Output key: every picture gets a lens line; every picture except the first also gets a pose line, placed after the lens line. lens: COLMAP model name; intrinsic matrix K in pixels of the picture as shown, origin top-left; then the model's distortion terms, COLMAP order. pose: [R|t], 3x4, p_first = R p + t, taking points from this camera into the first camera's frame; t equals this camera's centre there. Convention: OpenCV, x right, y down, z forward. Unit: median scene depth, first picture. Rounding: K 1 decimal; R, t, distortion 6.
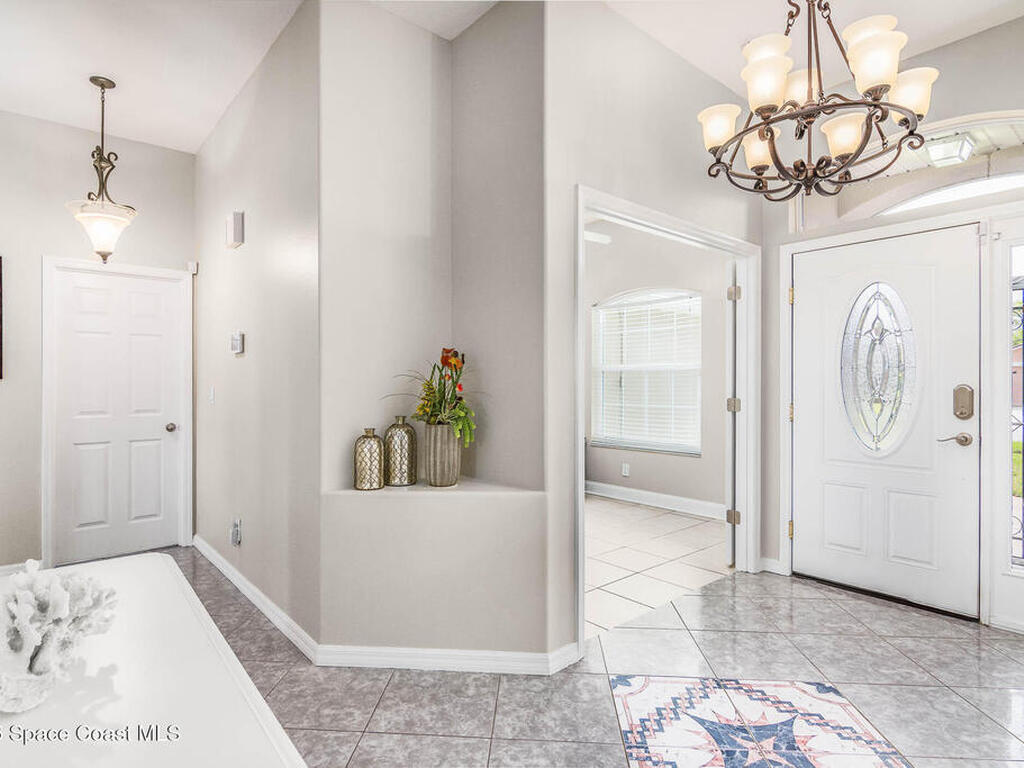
lens RADIAL K [[552.1, 0, 512.6], [0, 552.1, 383.7], [0, 0, 1]] dist [0.000412, 0.000039]
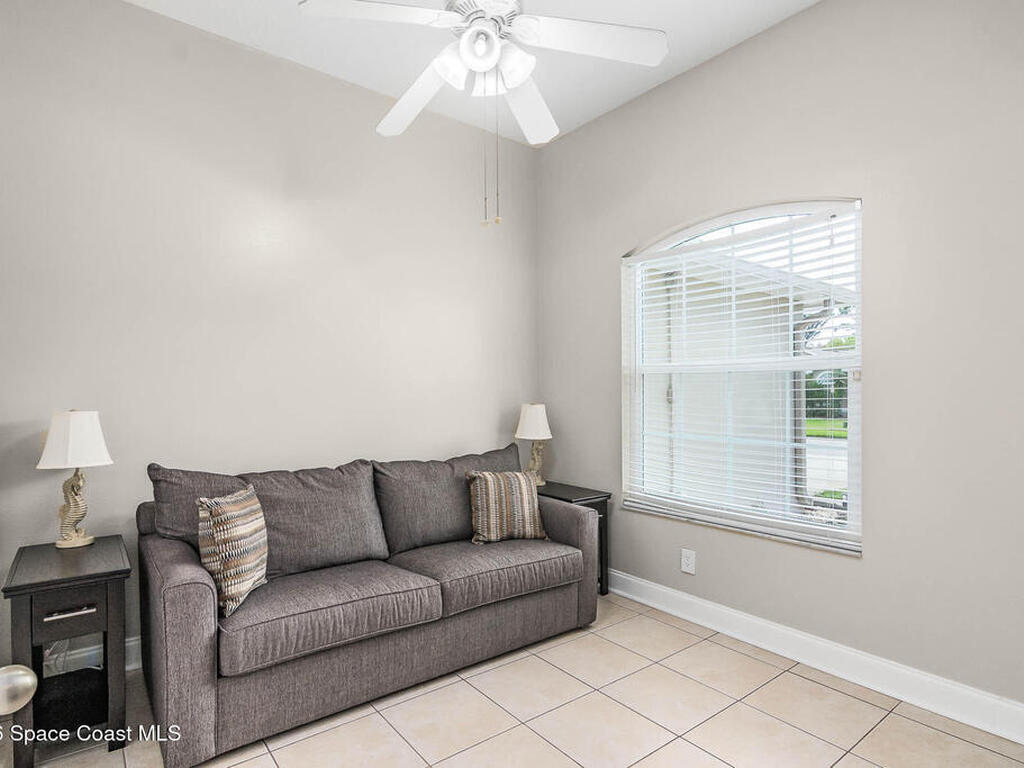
lens RADIAL K [[552.1, 0, 511.2], [0, 552.1, 387.0], [0, 0, 1]] dist [0.000412, 0.000039]
pose [[0.998490, -0.004142, -0.054785, 0.064175], [0.004131, 0.999991, -0.000319, -0.010332], [0.054786, 0.000092, 0.998498, 0.454939]]
